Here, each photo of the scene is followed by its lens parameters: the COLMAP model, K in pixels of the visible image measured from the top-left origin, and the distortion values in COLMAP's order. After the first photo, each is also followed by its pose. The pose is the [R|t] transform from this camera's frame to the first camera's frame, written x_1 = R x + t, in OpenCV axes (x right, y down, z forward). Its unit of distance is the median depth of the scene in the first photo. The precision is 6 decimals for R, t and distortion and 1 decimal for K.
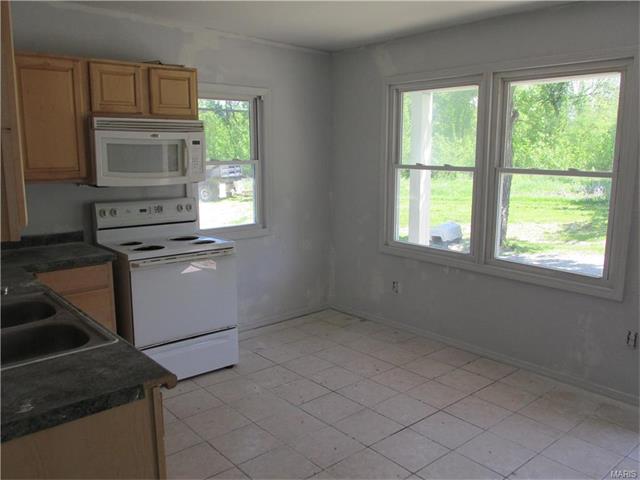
lens RADIAL K [[534.3, 0, 320.0], [0, 534.3, 240.0], [0, 0, 1]] dist [-0.025783, -0.001348]
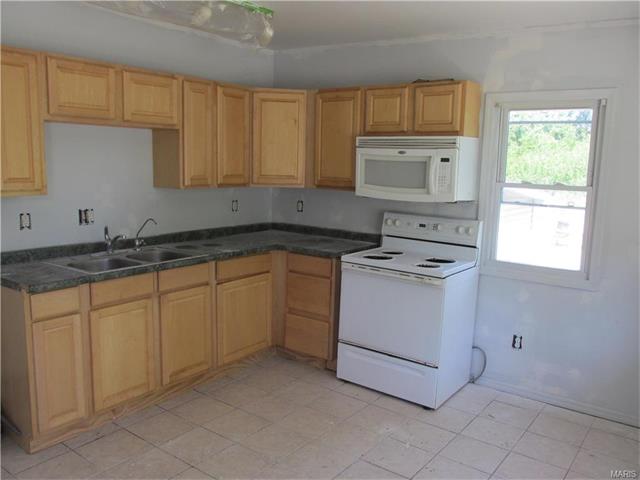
lens RADIAL K [[534.3, 0, 320.0], [0, 534.3, 240.0], [0, 0, 1]] dist [-0.025783, -0.001348]
pose [[0.221857, 0.153073, -0.962989, 0.663225], [-0.188856, 0.975646, 0.111576, -0.113782], [0.956615, 0.157113, 0.245362, 0.608435]]
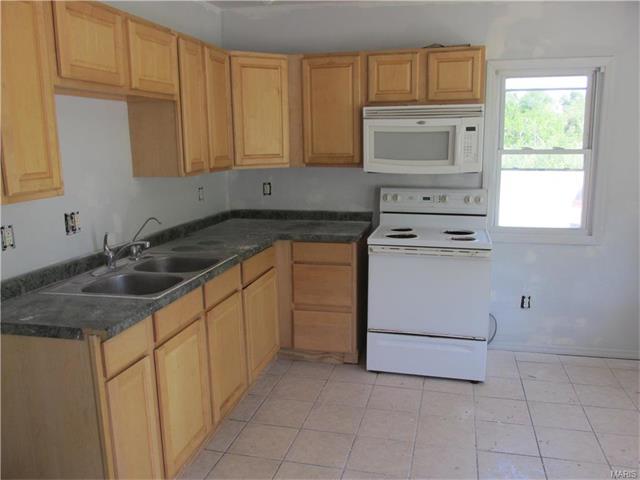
lens RADIAL K [[534.3, 0, 320.0], [0, 534.3, 240.0], [0, 0, 1]] dist [-0.025783, -0.001348]
pose [[0.581249, 0.146686, -0.800395, 0.385881], [-0.123975, 0.988099, 0.091054, -0.048630], [0.804226, 0.046304, 0.592517, 0.277026]]
